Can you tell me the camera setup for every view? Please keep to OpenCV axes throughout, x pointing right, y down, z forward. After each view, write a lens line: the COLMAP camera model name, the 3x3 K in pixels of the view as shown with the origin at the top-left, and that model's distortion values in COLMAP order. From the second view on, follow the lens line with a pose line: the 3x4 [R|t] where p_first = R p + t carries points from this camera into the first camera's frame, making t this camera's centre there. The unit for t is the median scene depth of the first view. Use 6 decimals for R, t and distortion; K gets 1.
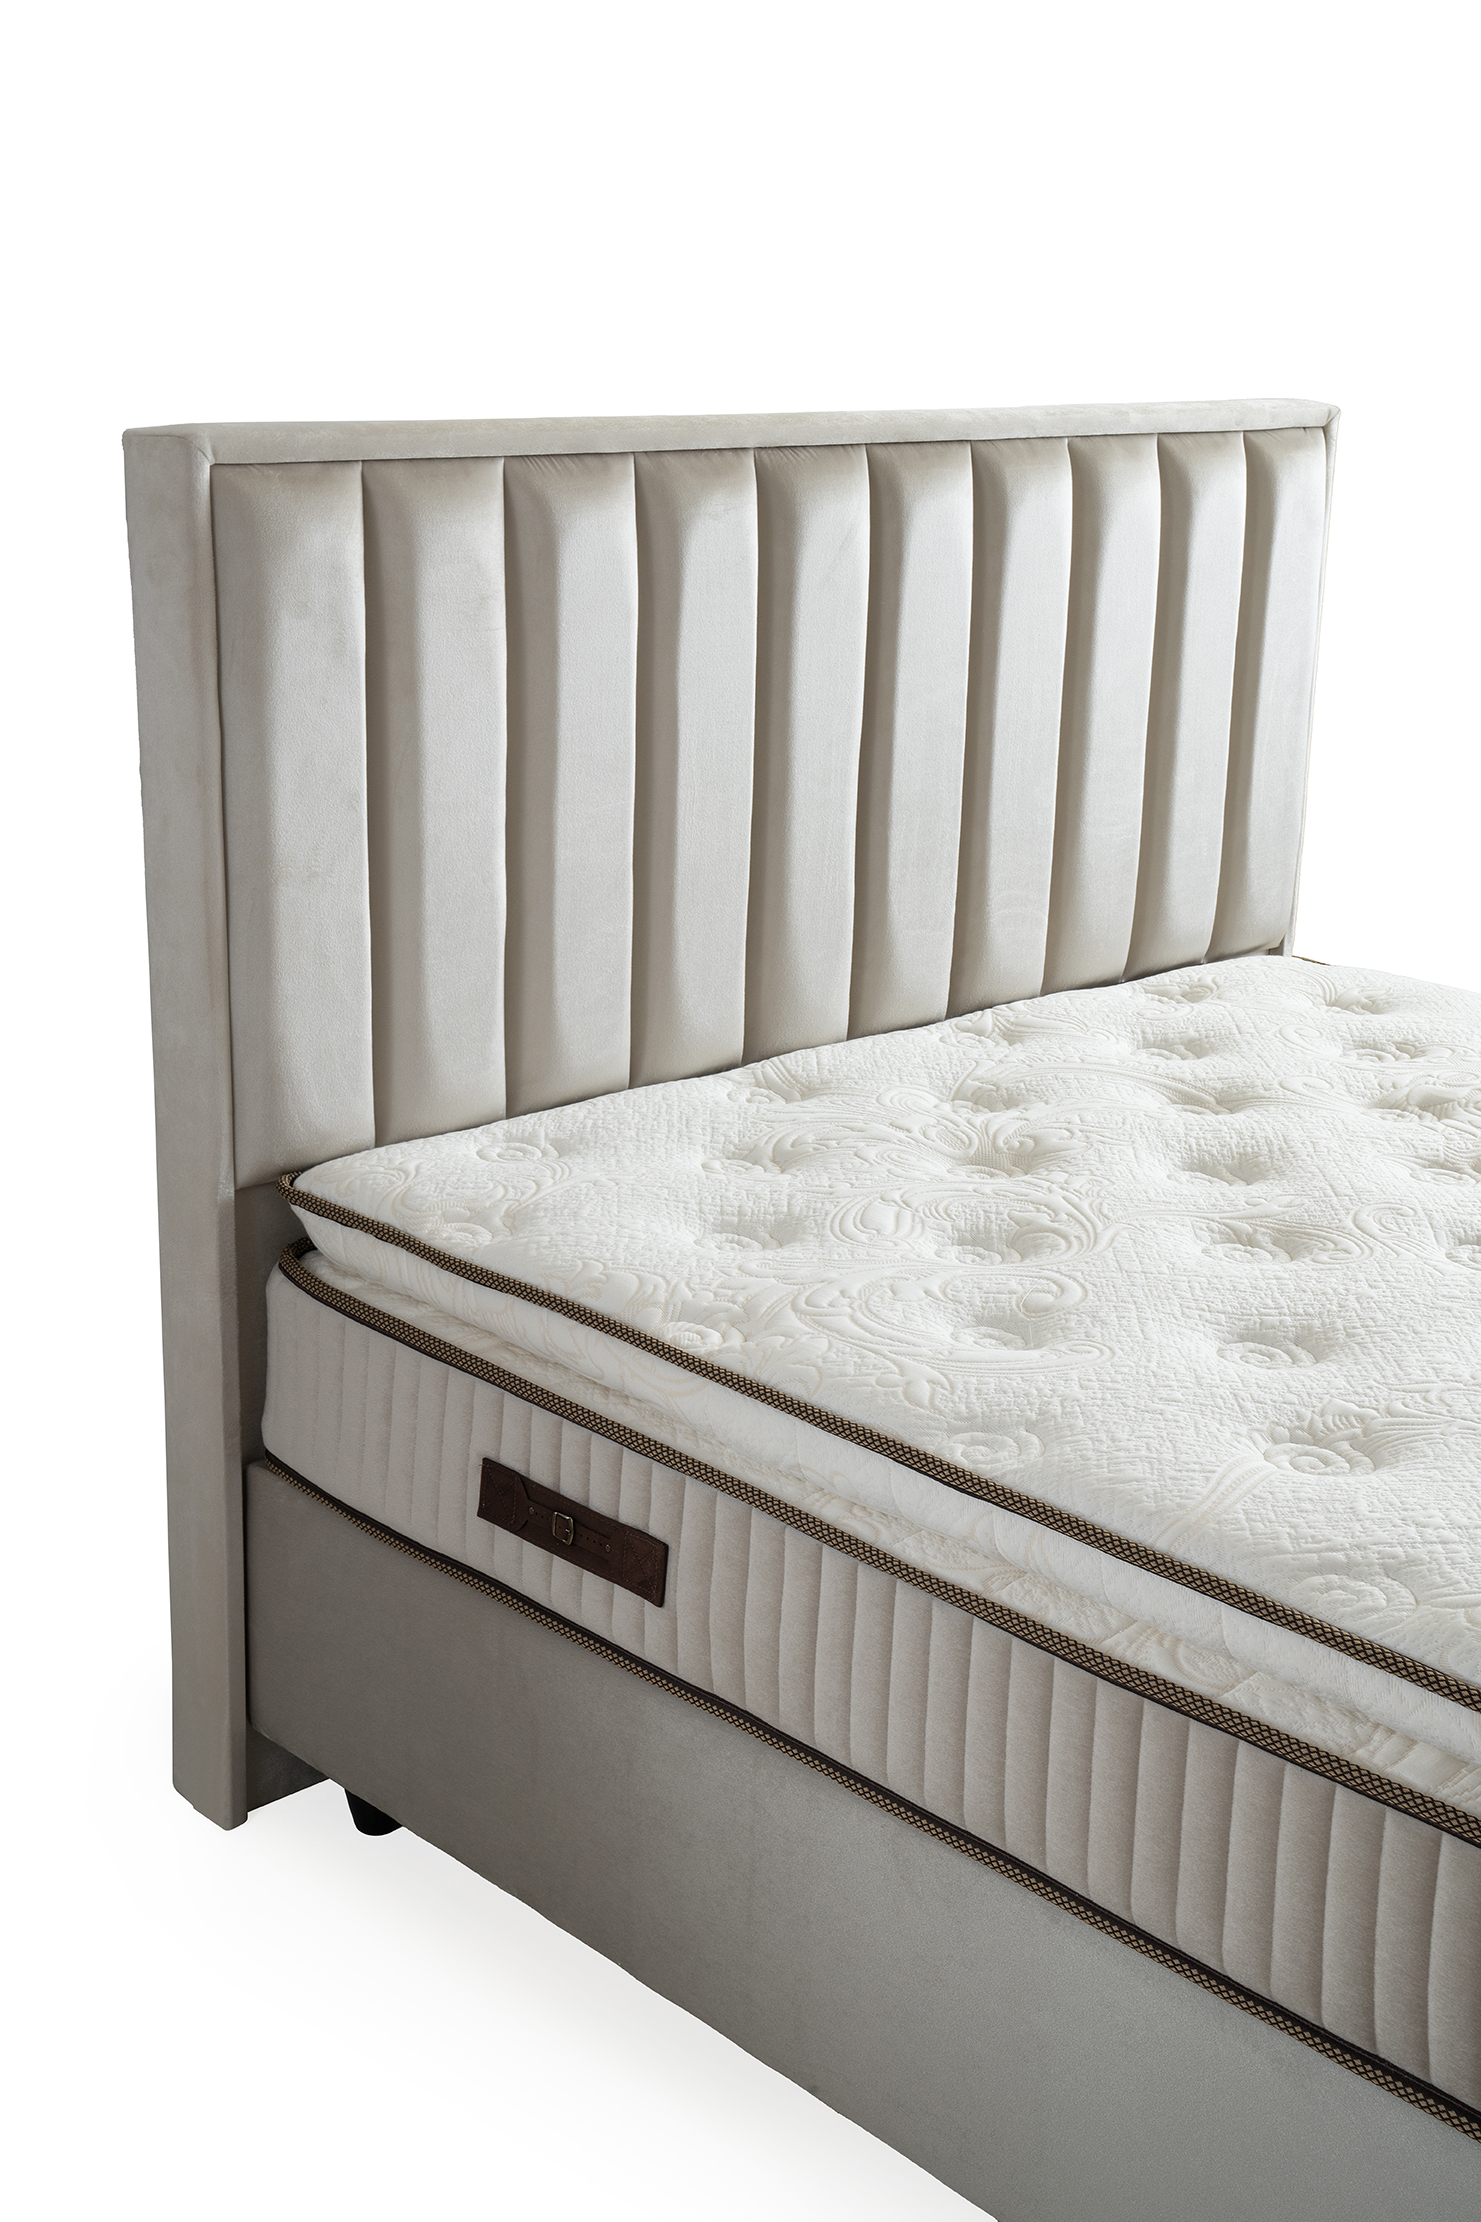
lens RADIAL K [[2523.0, 0, 740.5], [0, 2523.0, 1111.0], [0, 0, 1]] dist [0.078538, 0.014426]
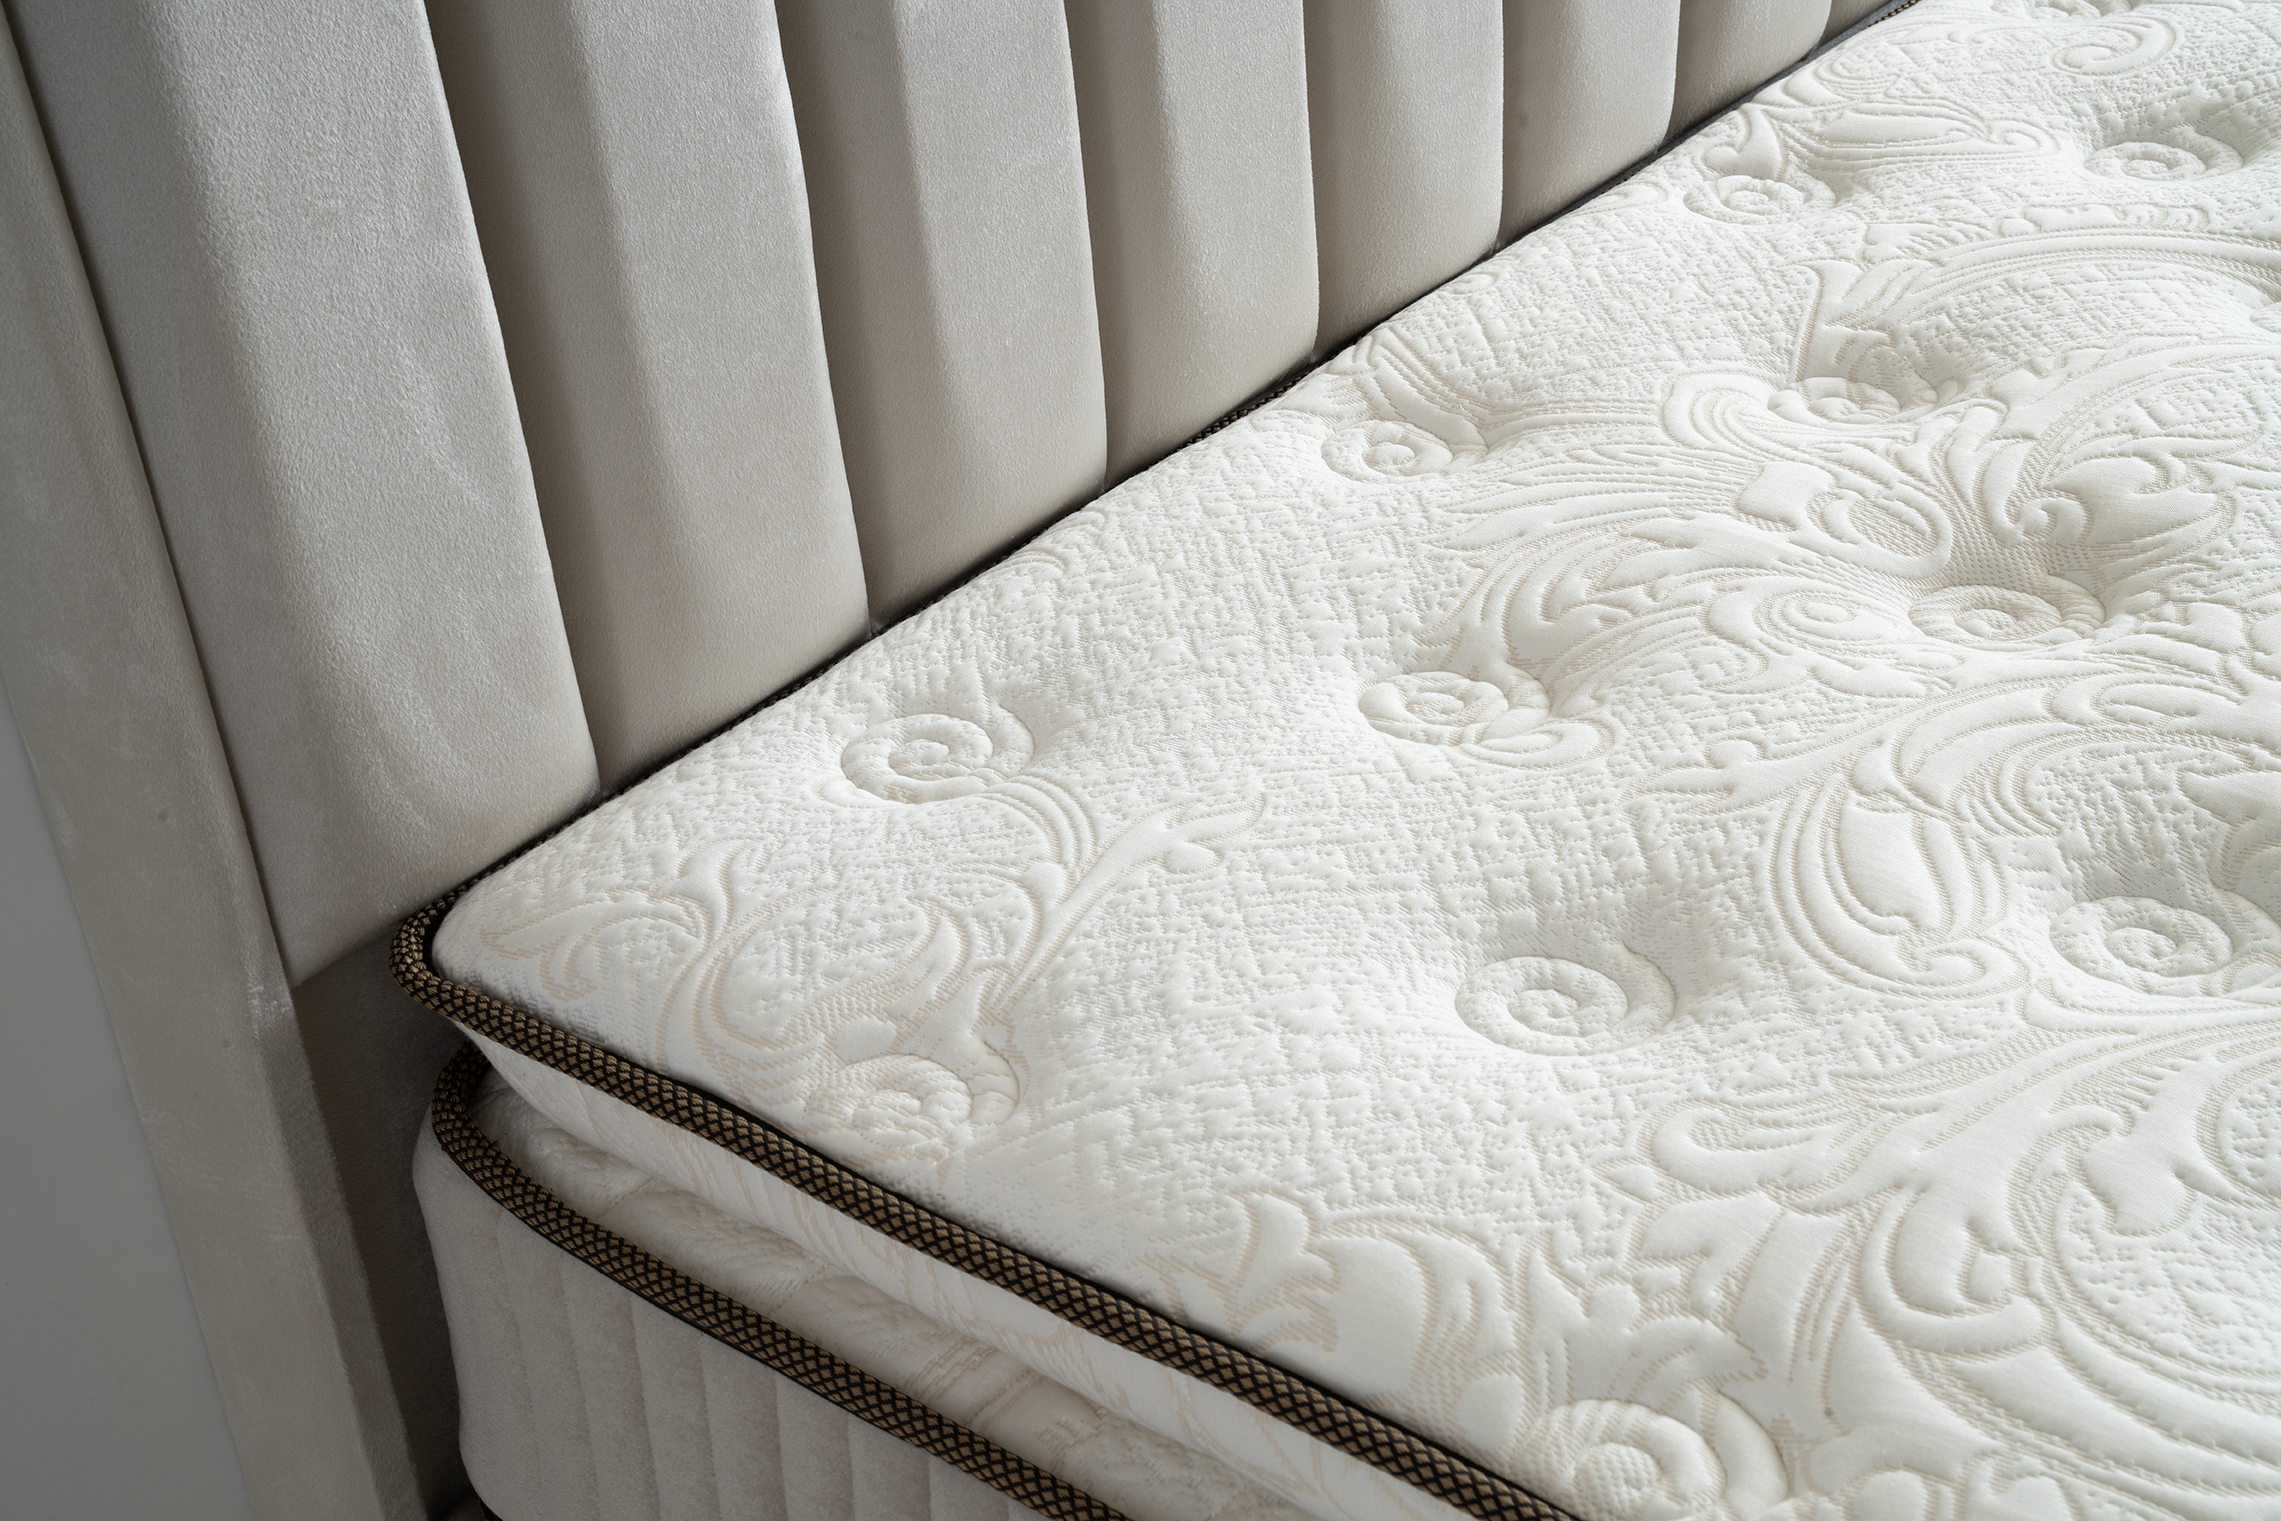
lens RADIAL K [[3265.6, 0, 1140.5], [0, 3265.6, 760.5], [0, 0, 1]] dist [0.124169, 0.476167]
pose [[0.987077, -0.157111, 0.031537, -0.074445], [0.145642, 0.961663, 0.232363, -0.109337], [-0.066834, -0.224767, 0.972118, 0.475870]]
